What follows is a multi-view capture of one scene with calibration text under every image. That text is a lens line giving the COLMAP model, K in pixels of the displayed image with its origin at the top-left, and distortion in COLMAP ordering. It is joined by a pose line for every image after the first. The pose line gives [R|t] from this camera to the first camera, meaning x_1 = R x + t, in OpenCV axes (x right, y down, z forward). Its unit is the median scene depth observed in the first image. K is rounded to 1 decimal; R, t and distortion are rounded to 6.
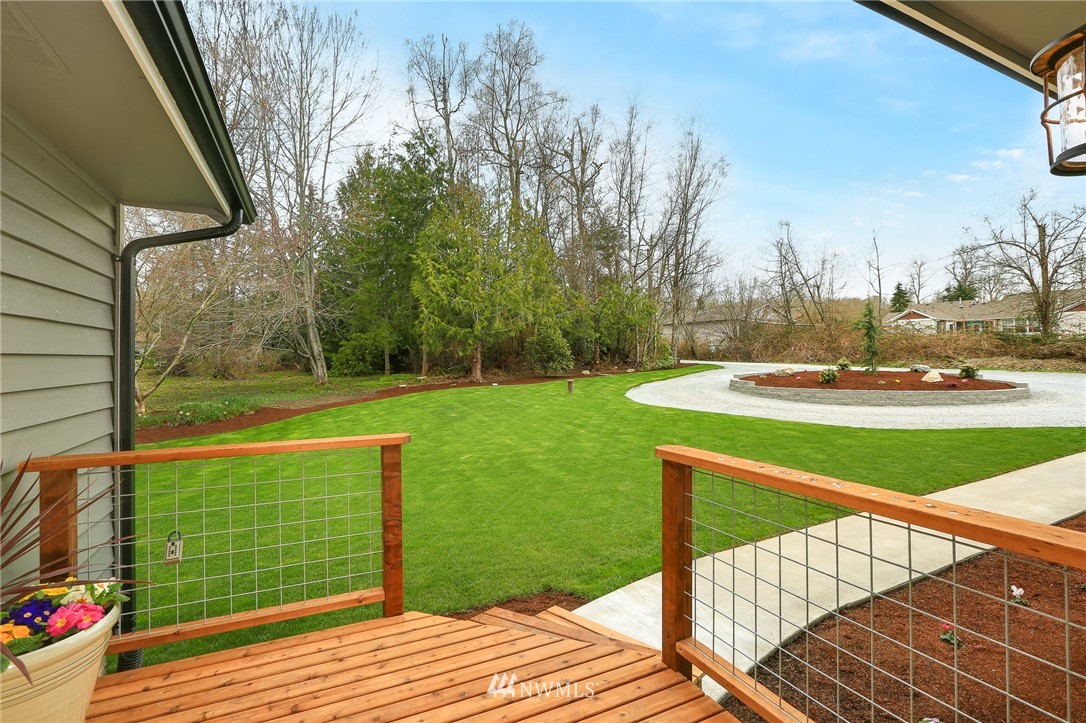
lens RADIAL K [[495.2, 0, 544.8], [0, 495.2, 358.0], [0, 0, 1]] dist [-0.000009, 0.000058]
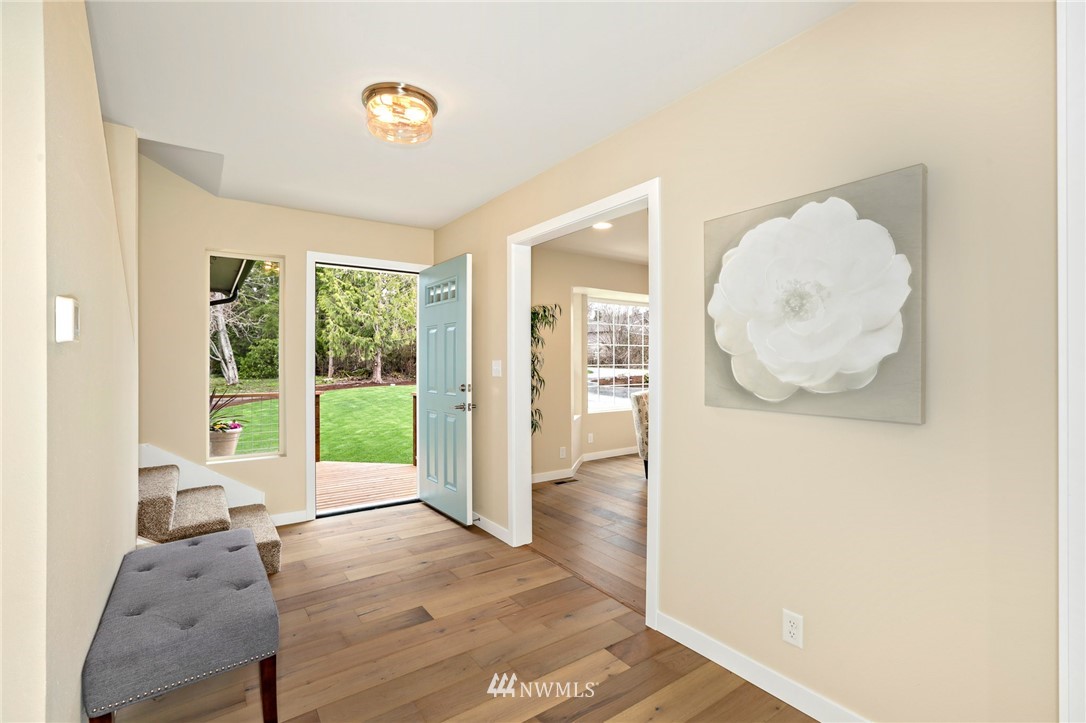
lens RADIAL K [[495.2, 0, 541.3], [0, 495.2, 366.2], [0, 0, 1]] dist [-0.000009, 0.000058]
pose [[0.986685, 0.007036, 0.162492, 0.056928], [-0.007860, 0.999959, 0.004427, 0.000579], [-0.162454, -0.005645, 0.986700, -0.229266]]
